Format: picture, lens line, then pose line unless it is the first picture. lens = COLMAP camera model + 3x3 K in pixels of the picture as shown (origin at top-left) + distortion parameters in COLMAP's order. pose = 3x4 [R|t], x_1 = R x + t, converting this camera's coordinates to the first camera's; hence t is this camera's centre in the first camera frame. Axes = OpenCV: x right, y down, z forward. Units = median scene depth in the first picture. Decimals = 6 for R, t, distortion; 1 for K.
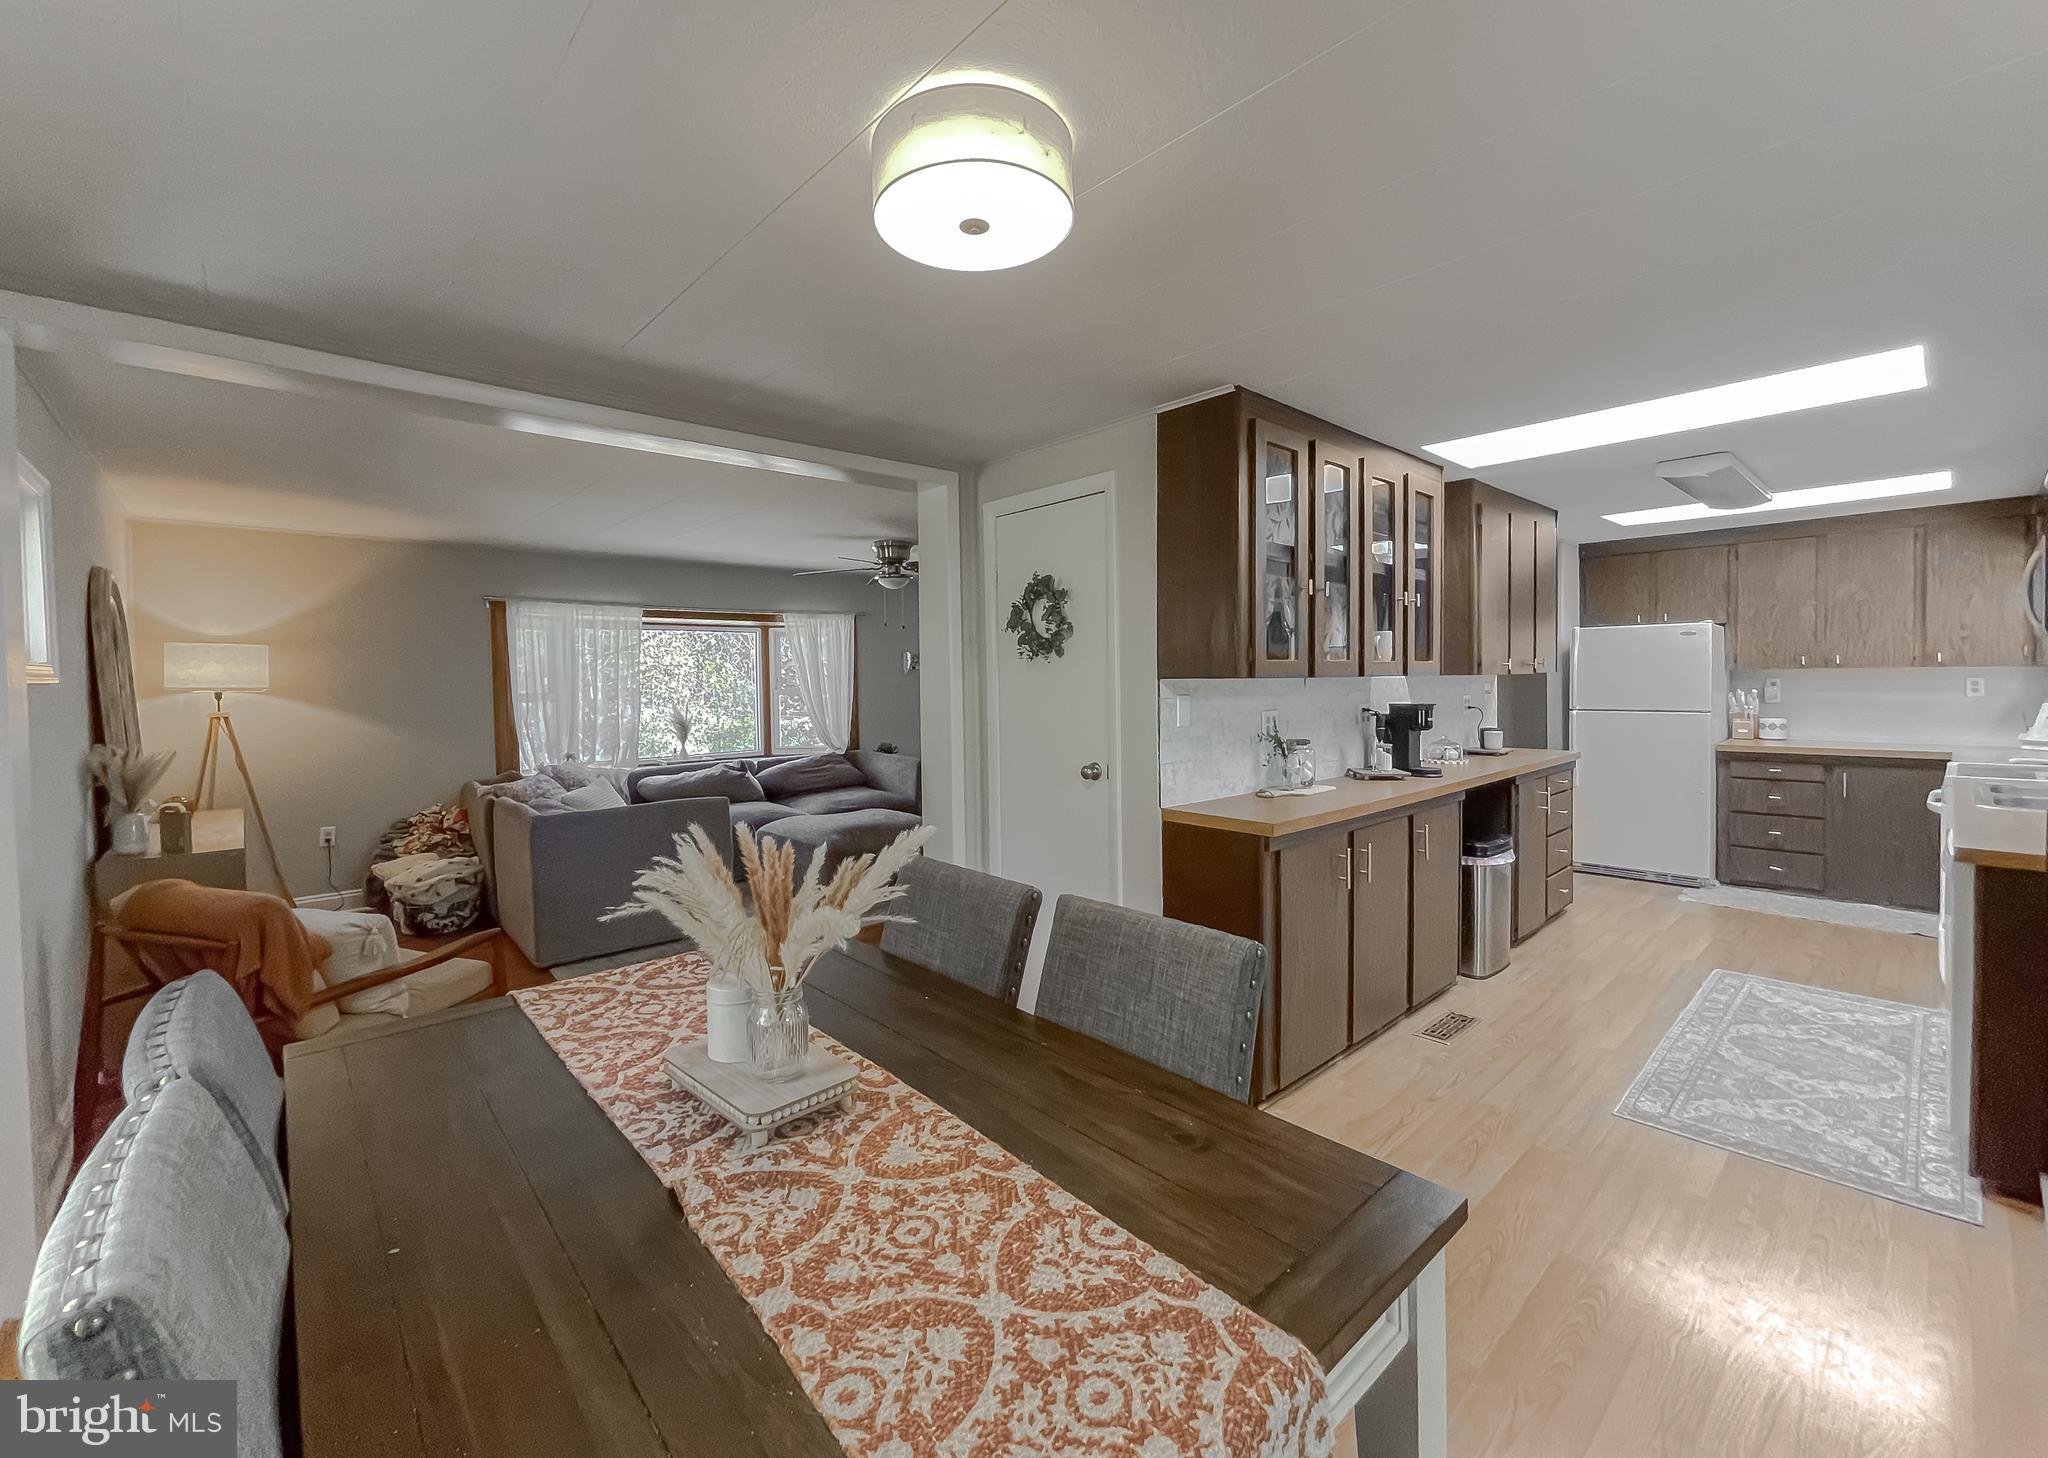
lens RADIAL K [[852.5, 0, 1013.1], [0, 852.5, 698.5], [0, 0, 1]] dist [-0.000028, -0.000542]
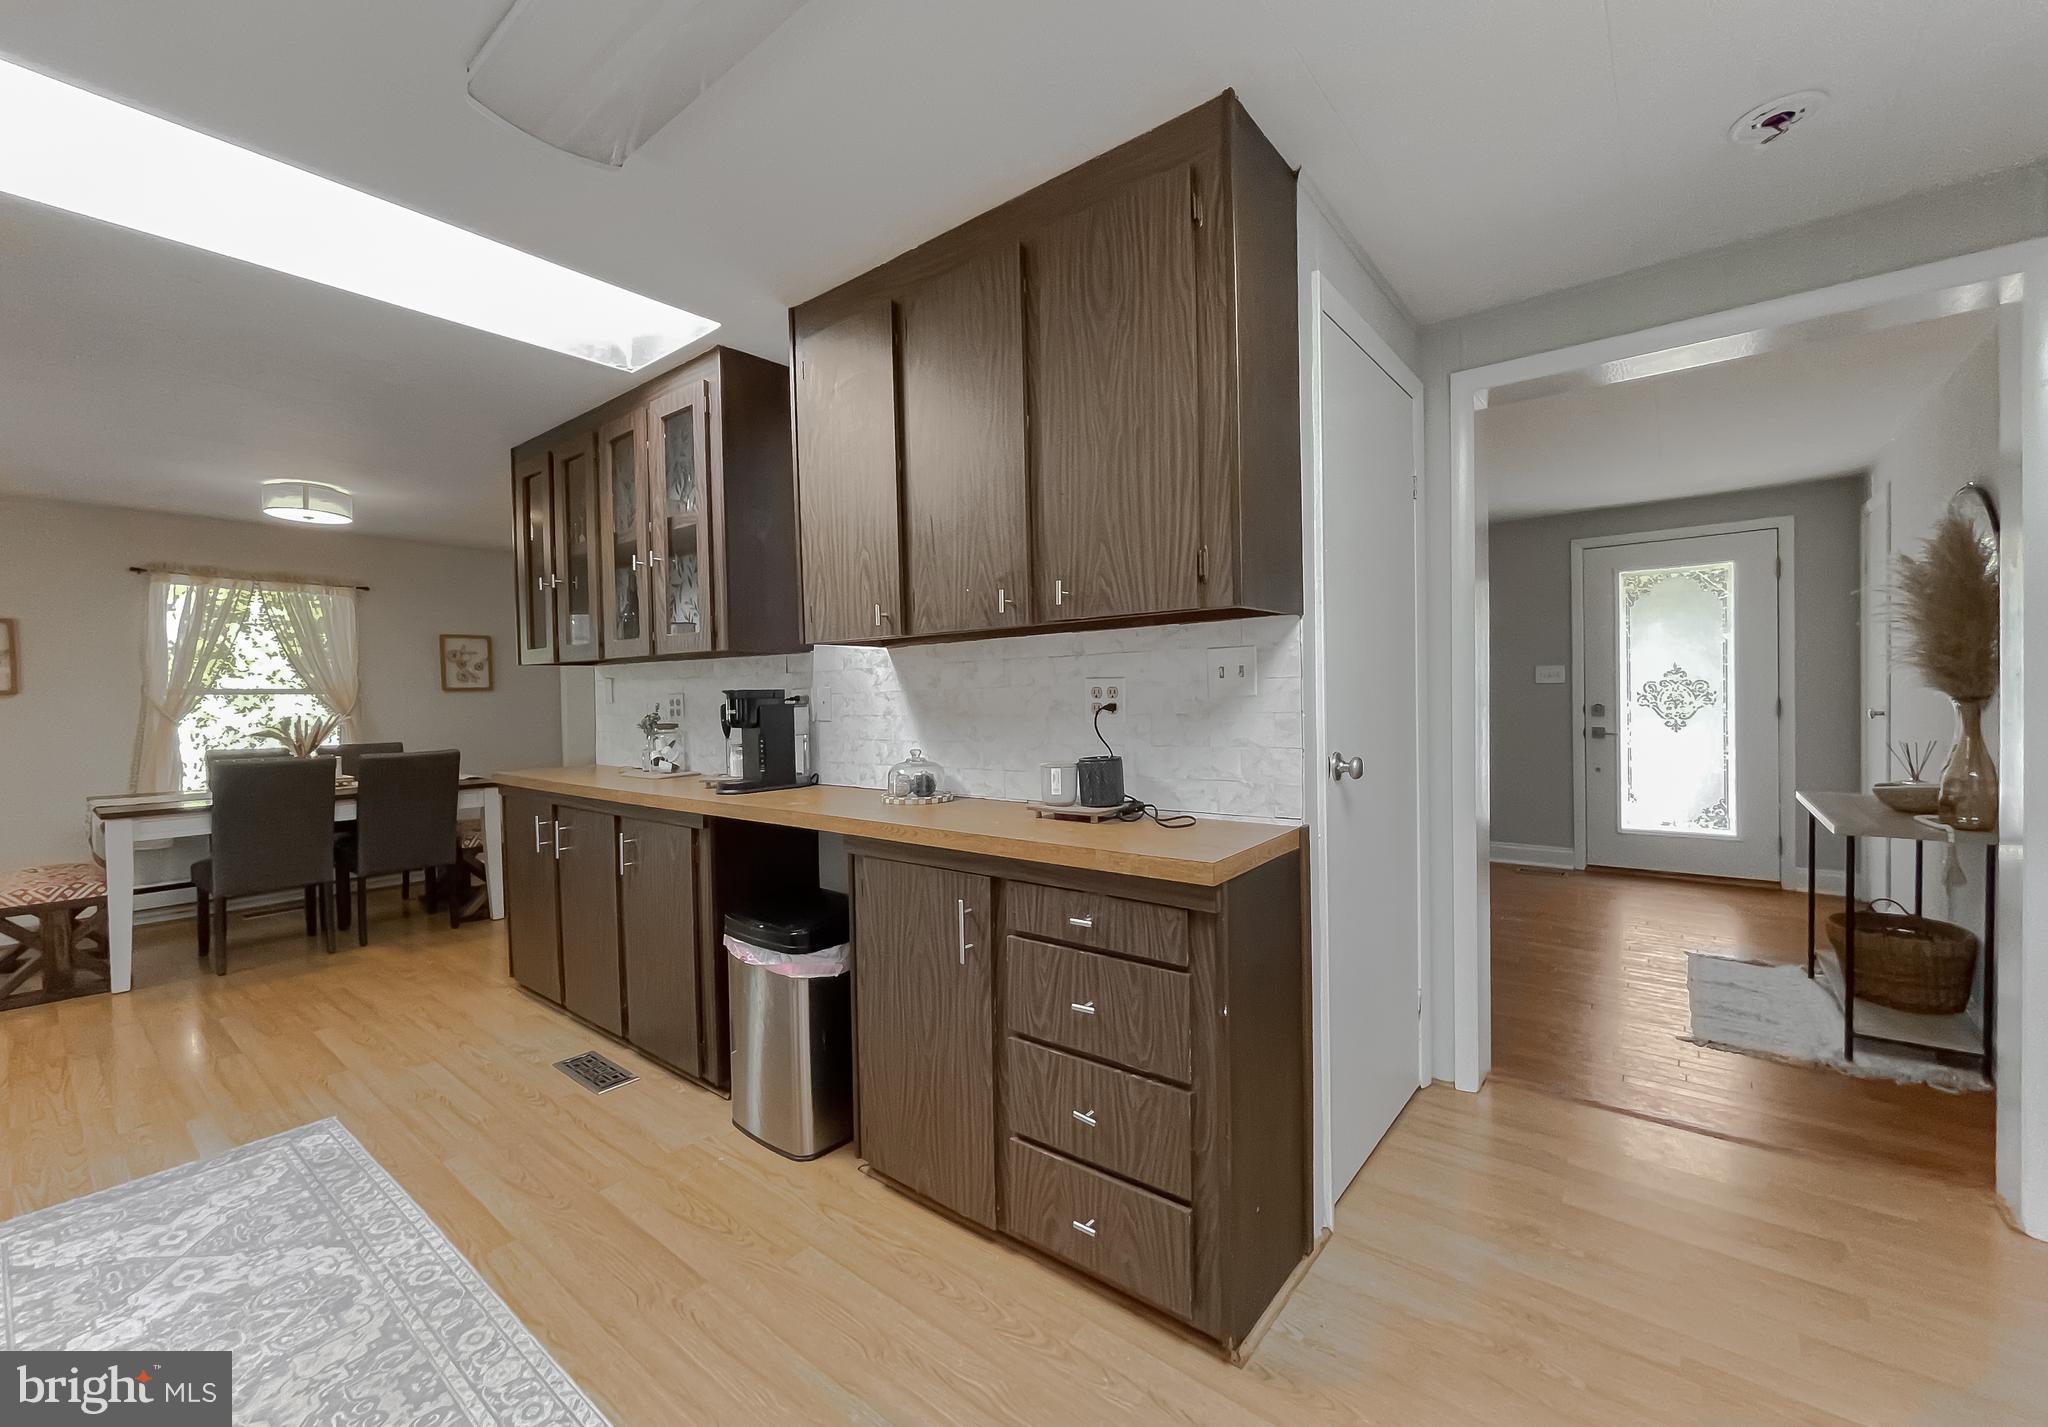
lens RADIAL K [[825.2, 0, 1016.4], [0, 825.2, 718.8], [0, 0, 1]] dist [-0.002461, -0.001012]
pose [[0.160492, 0.048629, -0.985839, 1.212958], [-0.019657, 0.998745, 0.046065, -0.009995], [0.986841, 0.011986, 0.161246, 1.133736]]
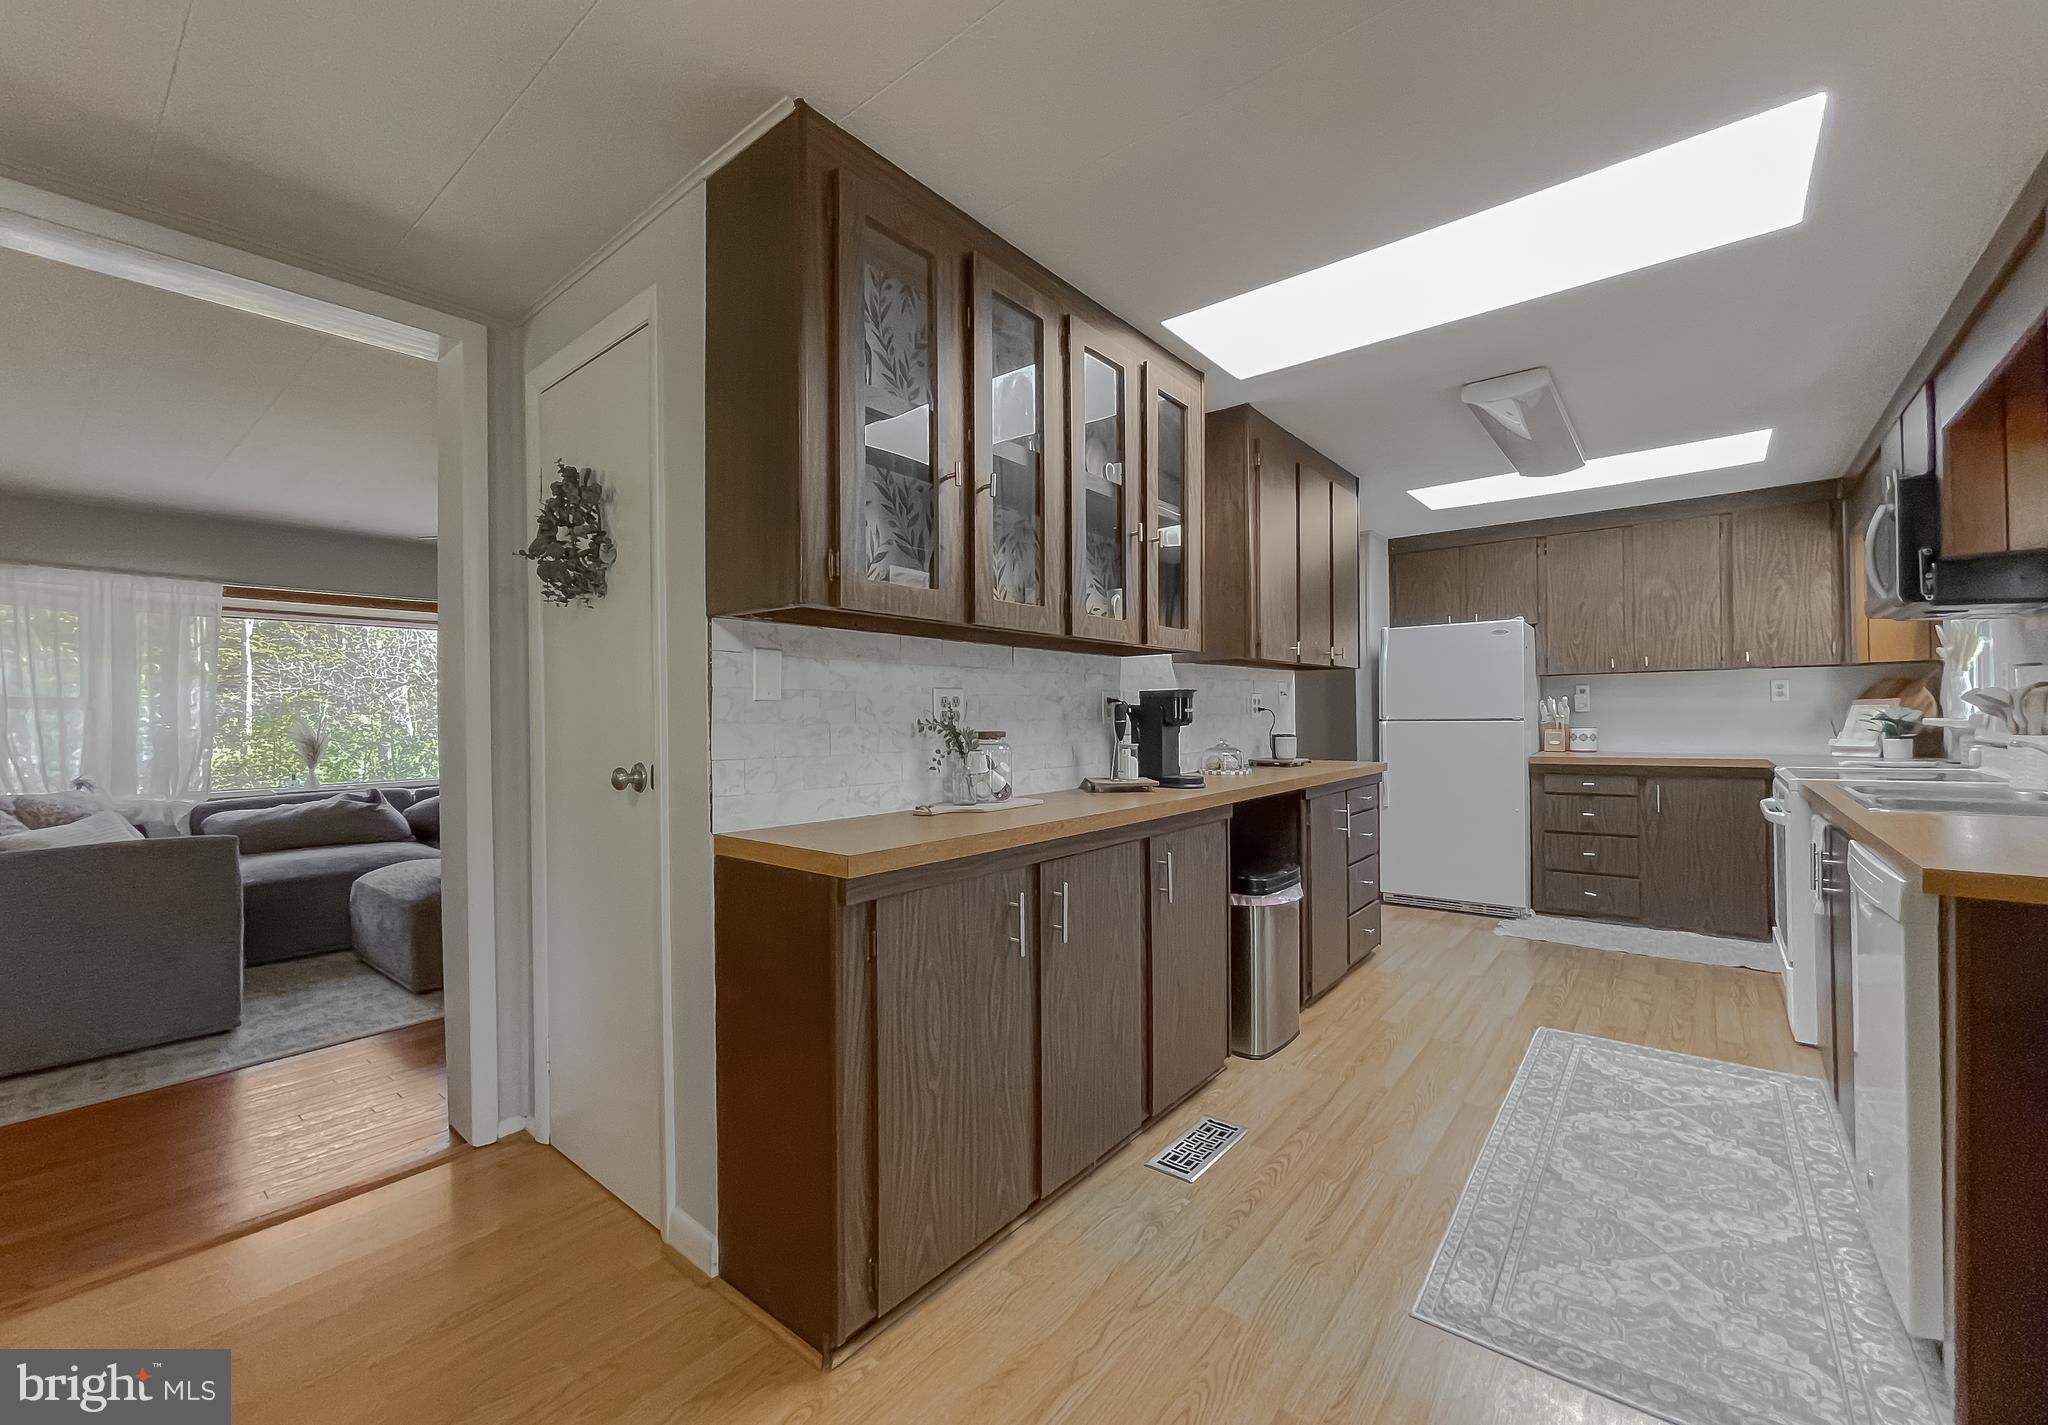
lens RADIAL K [[825.2, 0, 1019.7], [0, 825.2, 718.4], [0, 0, 1]] dist [-0.002461, -0.001012]
pose [[0.989109, 0.002147, 0.147167, 0.237653], [0.001715, 0.999658, -0.026107, 0.050066], [-0.147173, 0.026075, 0.988767, 0.312306]]
